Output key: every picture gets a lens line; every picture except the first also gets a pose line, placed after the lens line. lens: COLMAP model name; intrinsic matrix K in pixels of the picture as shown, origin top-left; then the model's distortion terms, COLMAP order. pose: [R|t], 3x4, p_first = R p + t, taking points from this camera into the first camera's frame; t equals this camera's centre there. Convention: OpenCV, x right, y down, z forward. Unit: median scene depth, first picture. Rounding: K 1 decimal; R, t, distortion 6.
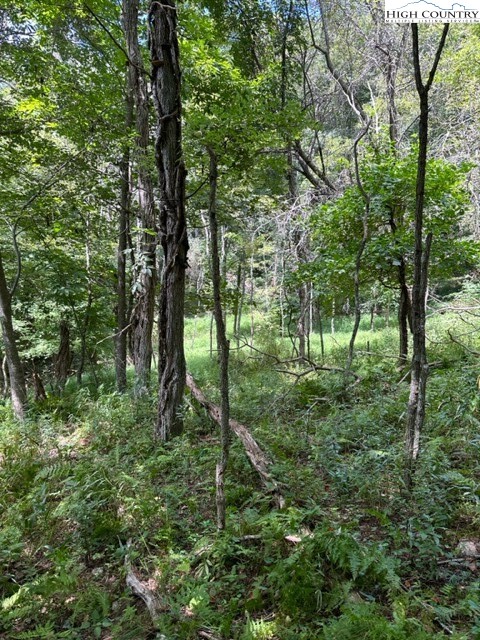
lens RADIAL K [[413.4, 0, 247.2], [0, 413.4, 320.1], [0, 0, 1]] dist [0.142611, -0.191932]
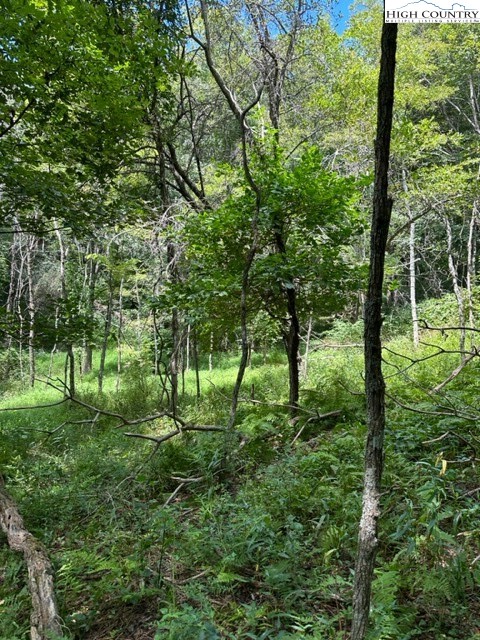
lens RADIAL K [[413.4, 0, 247.2], [0, 413.4, 320.1], [0, 0, 1]] dist [0.142611, -0.191932]
pose [[0.957742, 0.035670, 0.285410, 0.024580], [-0.011241, 0.996164, -0.086776, -0.001097], [-0.287410, 0.079901, 0.954469, 0.120392]]
